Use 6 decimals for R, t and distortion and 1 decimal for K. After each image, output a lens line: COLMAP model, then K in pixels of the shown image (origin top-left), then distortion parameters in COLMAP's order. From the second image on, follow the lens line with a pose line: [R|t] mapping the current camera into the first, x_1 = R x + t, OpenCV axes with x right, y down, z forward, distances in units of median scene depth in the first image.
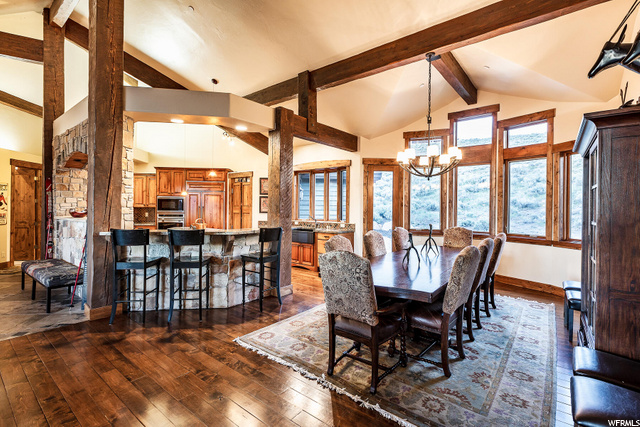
lens RADIAL K [[294.7, 0, 321.5], [0, 294.7, 206.1], [0, 0, 1]] dist [0.008466, 0.000047]
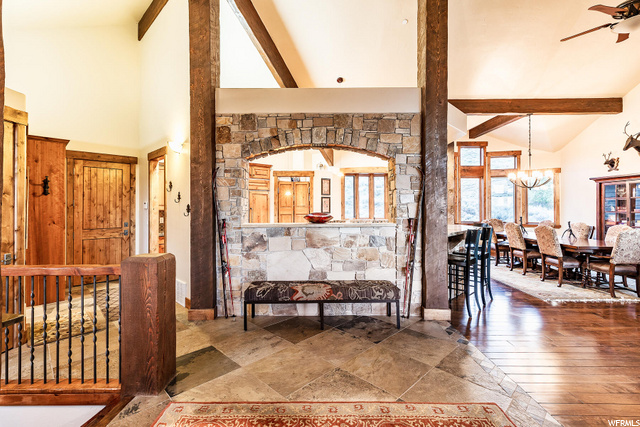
lens RADIAL K [[294.7, 0, 321.5], [0, 294.7, 206.1], [0, 0, 1]] dist [0.008466, 0.000047]
pose [[0.783435, -0.011411, 0.621370, -1.179775], [0.007692, 0.999933, 0.008666, -0.014311], [-0.621427, -0.002010, 0.783470, 0.312010]]
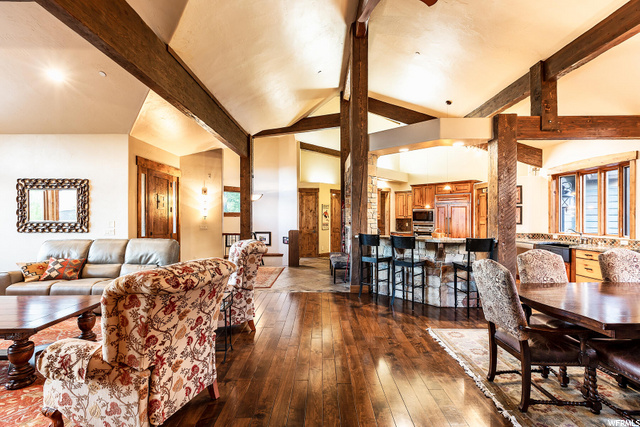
lens RADIAL K [[295.7, 0, 324.1], [0, 295.7, 215.6], [0, 0, 1]] dist [-0.000433, 0.000014]
pose [[0.626692, -0.012813, -0.779162, 0.222612], [0.008707, 0.999918, -0.009440, 0.000156], [0.779218, -0.000869, 0.626752, -0.045169]]
